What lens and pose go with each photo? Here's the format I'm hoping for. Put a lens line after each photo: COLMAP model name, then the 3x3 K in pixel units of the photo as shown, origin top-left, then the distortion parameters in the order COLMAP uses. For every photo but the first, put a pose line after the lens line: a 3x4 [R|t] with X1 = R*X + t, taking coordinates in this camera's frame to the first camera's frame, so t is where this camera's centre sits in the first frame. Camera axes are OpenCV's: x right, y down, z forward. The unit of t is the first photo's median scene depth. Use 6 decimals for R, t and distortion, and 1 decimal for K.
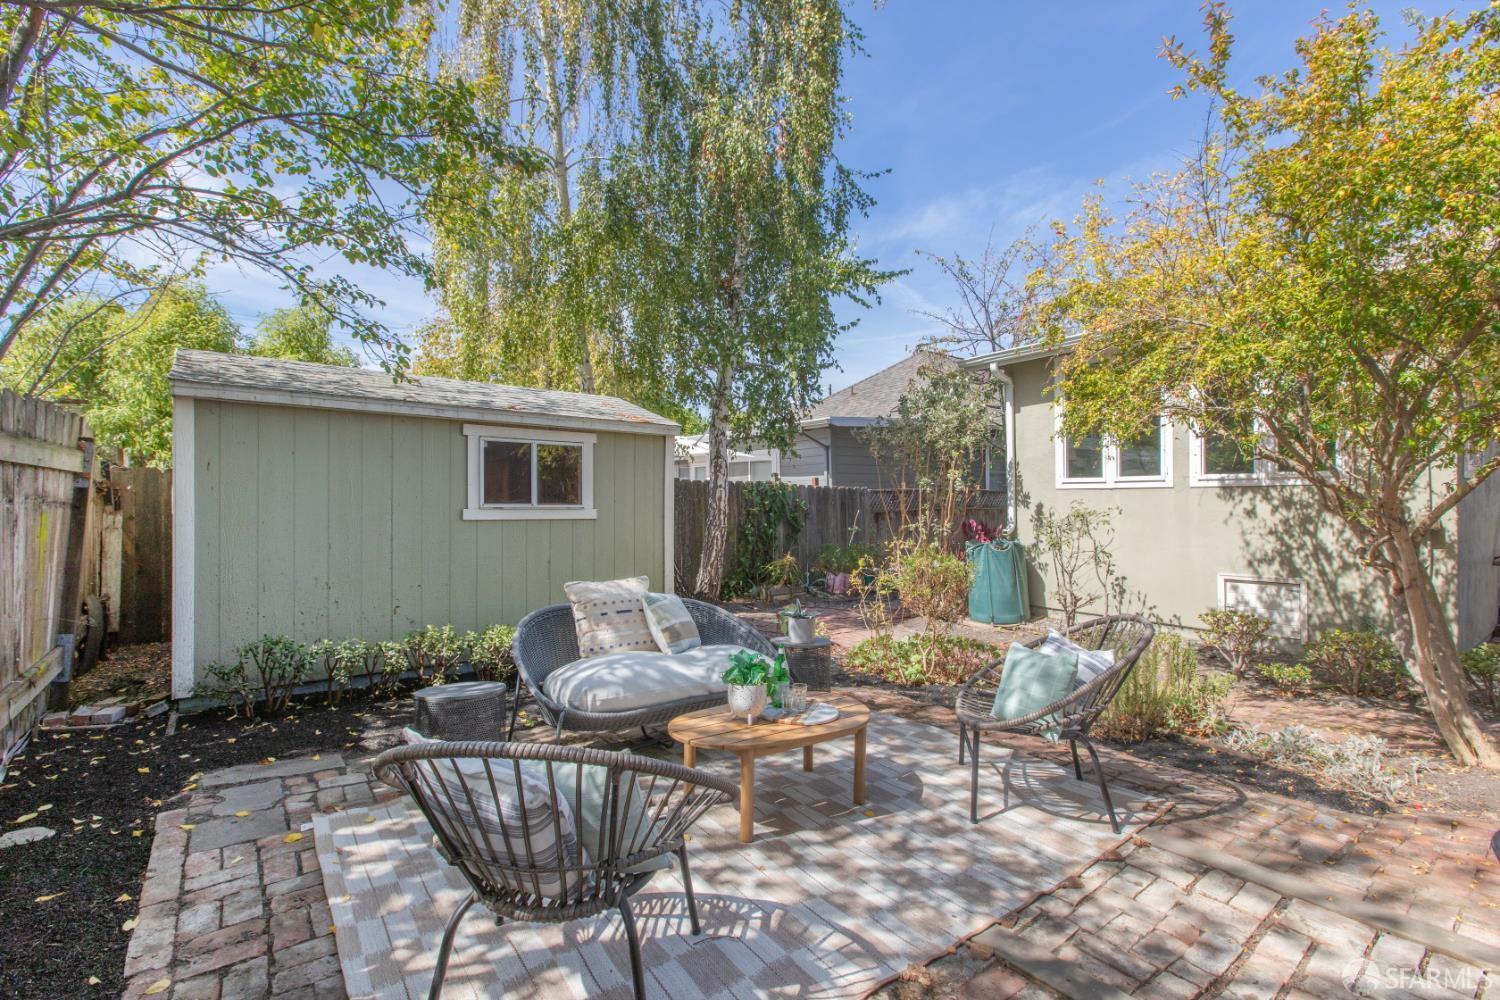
lens RADIAL K [[681.5, 0, 747.8], [0, 681.5, 495.9], [0, 0, 1]] dist [0.000827, -0.000032]
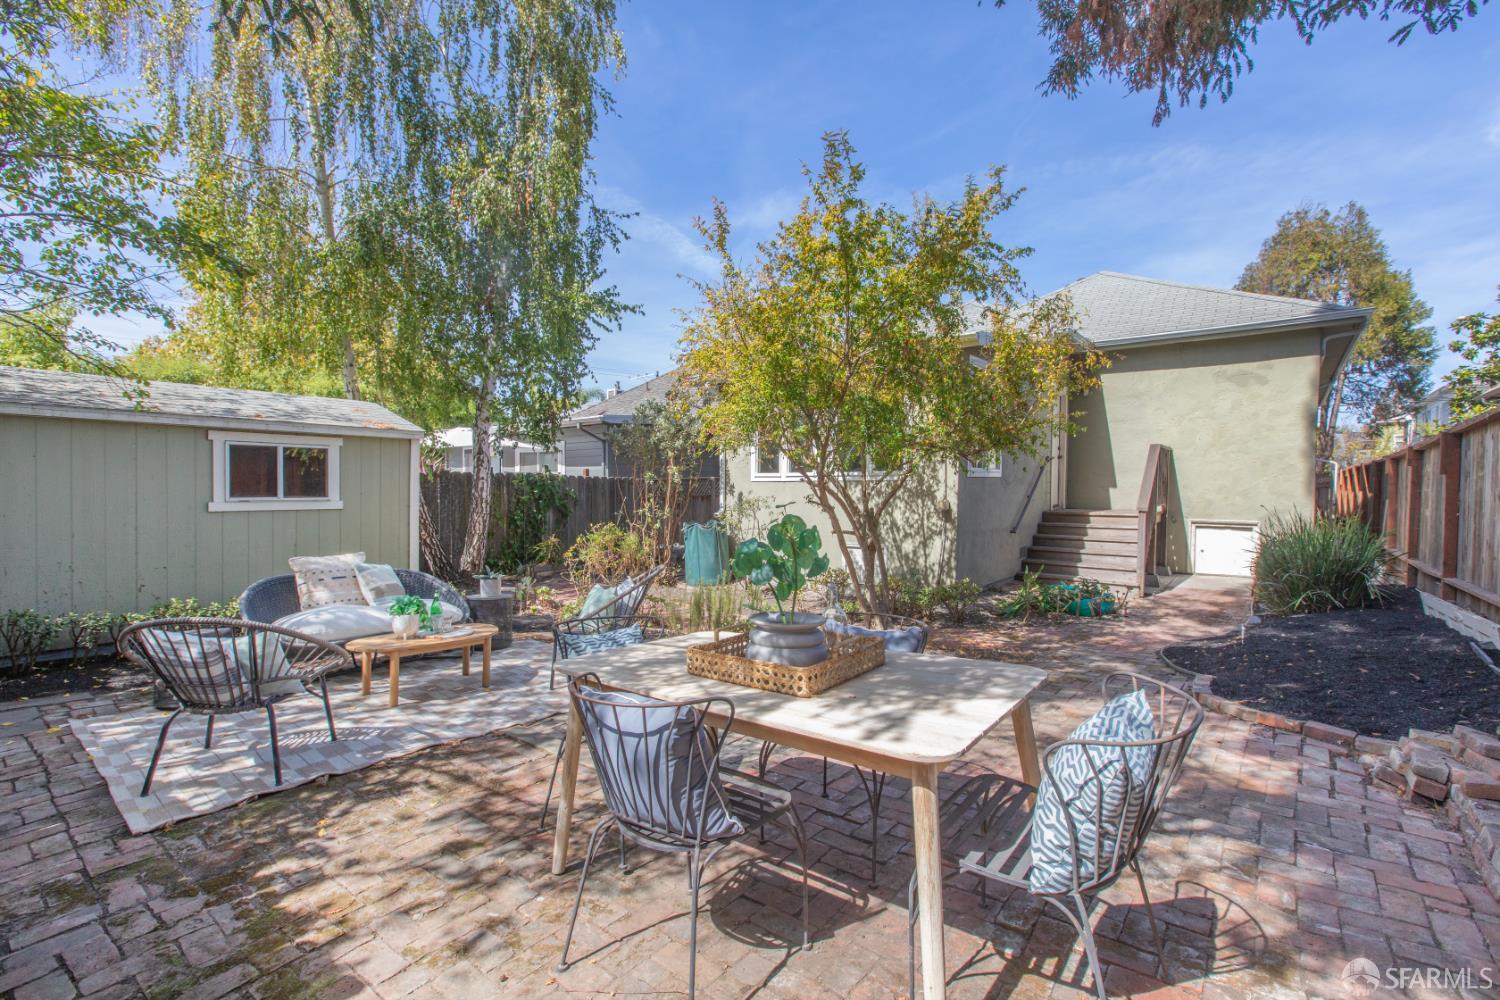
lens RADIAL K [[689.3, 0, 777.1], [0, 689.3, 485.5], [0, 0, 1]] dist [-0.000977, -0.001316]
pose [[0.966014, -0.001584, 0.258485, 0.207775], [-0.000942, 0.999953, 0.009647, -0.019849], [-0.258488, -0.009563, 0.965967, -0.375974]]
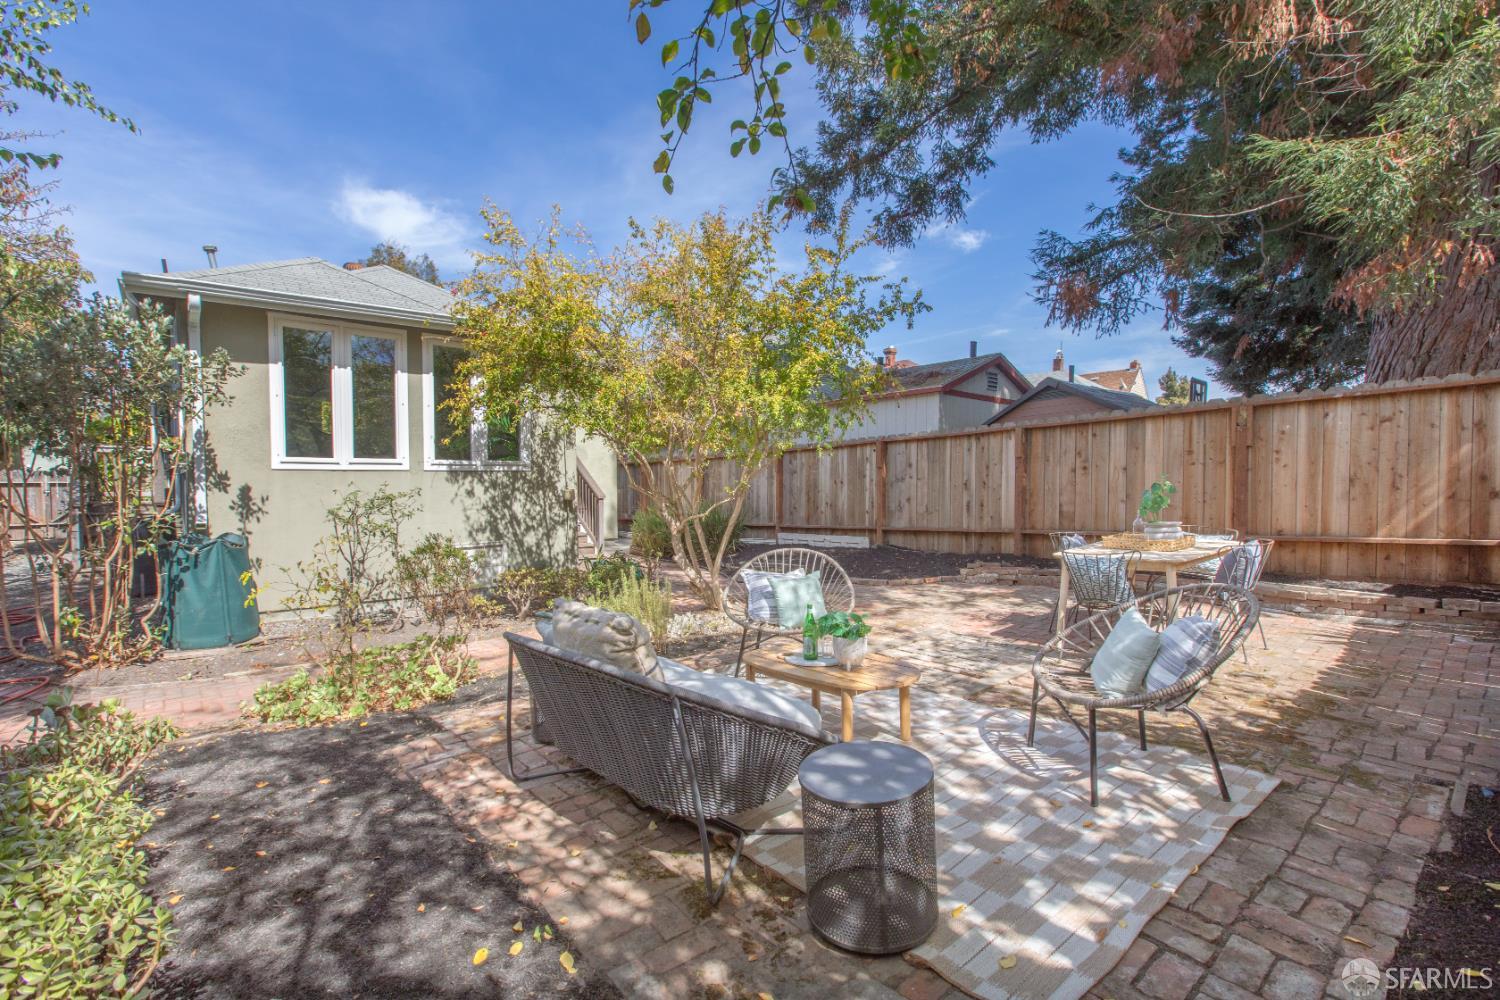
lens RADIAL K [[681.5, 0, 747.8], [0, 681.5, 495.9], [0, 0, 1]] dist [0.000827, -0.000032]
pose [[-0.071229, -0.017619, 0.997304, -0.568770], [-0.003348, 0.999843, 0.017425, 0.008043], [-0.997454, -0.002097, -0.071277, 0.623717]]
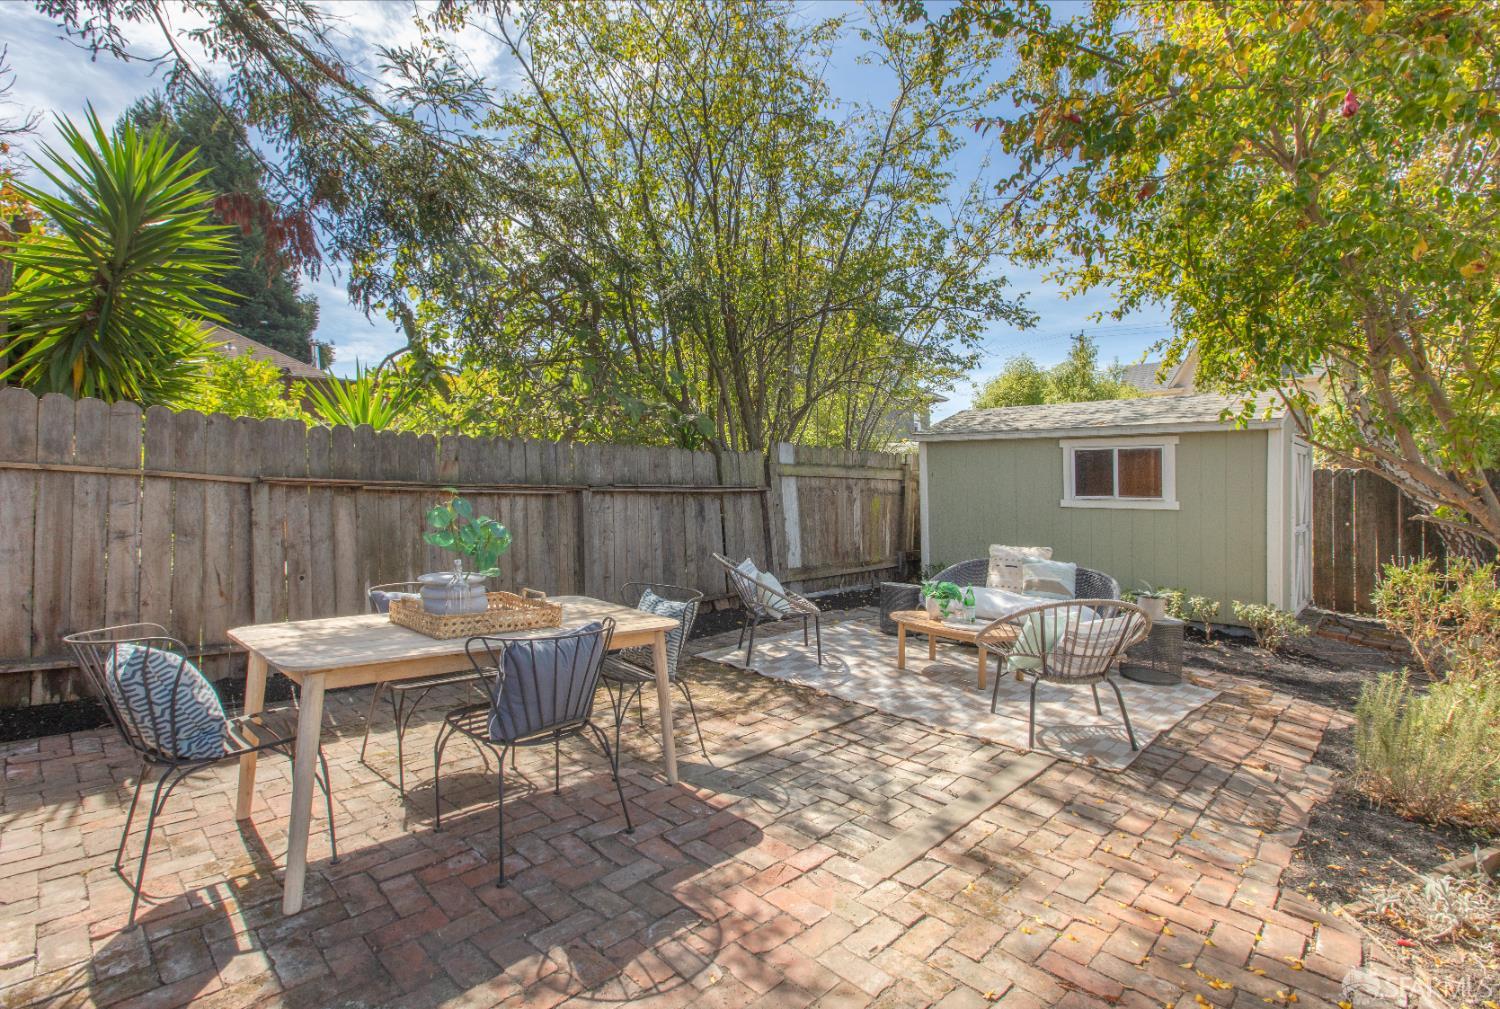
lens RADIAL K [[686.1, 0, 750.0], [0, 686.1, 504.5], [0, 0, 1]] dist [-0.014183, 0.000105]
pose [[0.142206, 0.018513, -0.989664, 0.825153], [0.001218, 0.999821, 0.018878, 0.002071], [0.989836, -0.003890, 0.142158, 0.133878]]
